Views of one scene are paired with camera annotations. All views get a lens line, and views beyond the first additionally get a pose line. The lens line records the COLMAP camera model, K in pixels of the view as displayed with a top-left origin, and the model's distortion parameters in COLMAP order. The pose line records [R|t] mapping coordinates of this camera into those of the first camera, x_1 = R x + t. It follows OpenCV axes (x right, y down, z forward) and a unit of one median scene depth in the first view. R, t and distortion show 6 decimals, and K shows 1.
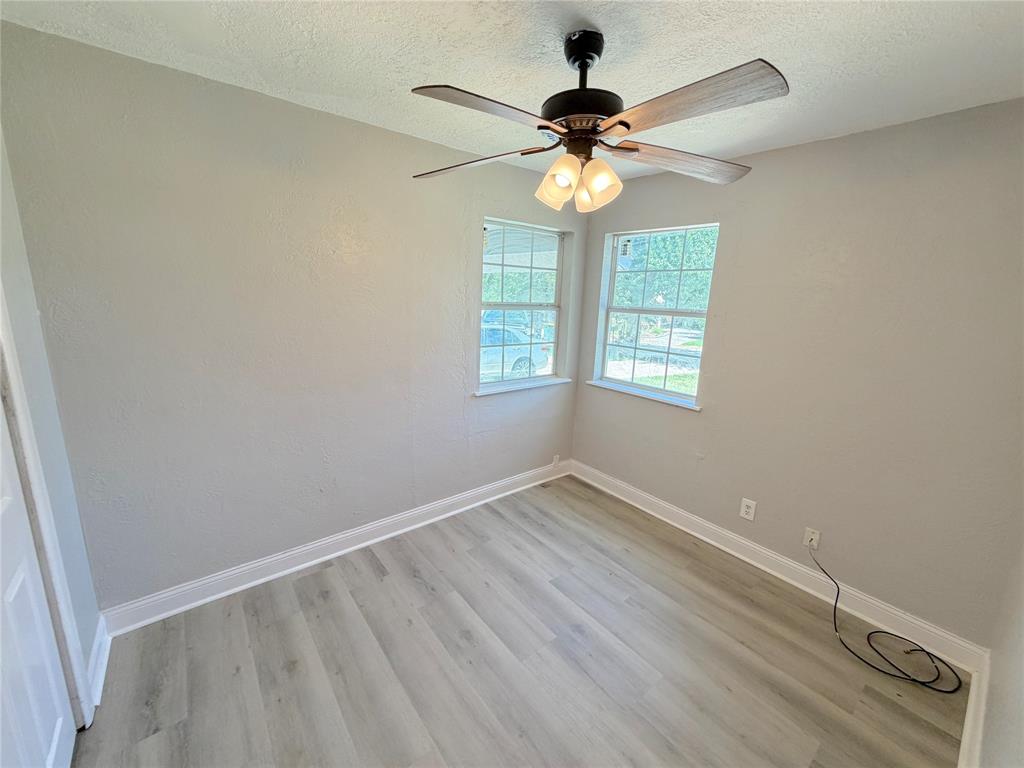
lens RADIAL K [[409.2, 0, 510.3], [0, 409.2, 384.3], [0, 0, 1]] dist [-0.000663, -0.000016]
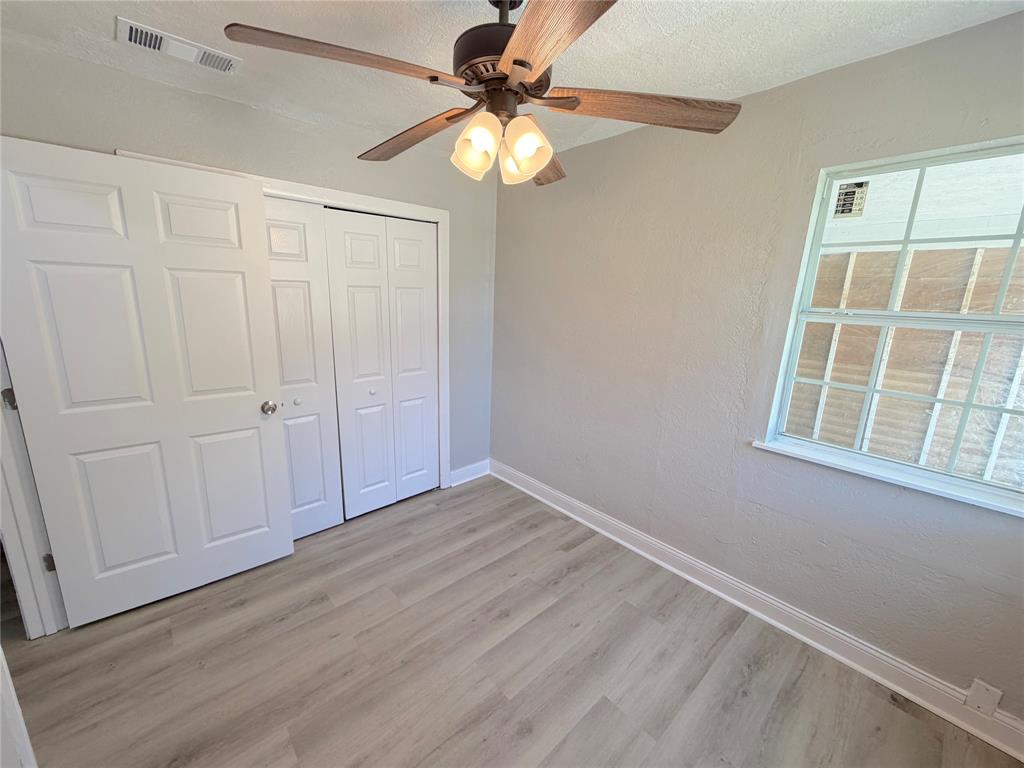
lens RADIAL K [[409.2, 0, 510.3], [0, 409.2, 384.3], [0, 0, 1]] dist [-0.000663, -0.000016]
pose [[0.054291, 0.184265, -0.981376, 0.730450], [-0.248375, 0.954427, 0.165465, -0.104893], [0.967141, 0.234766, 0.097583, 0.715329]]
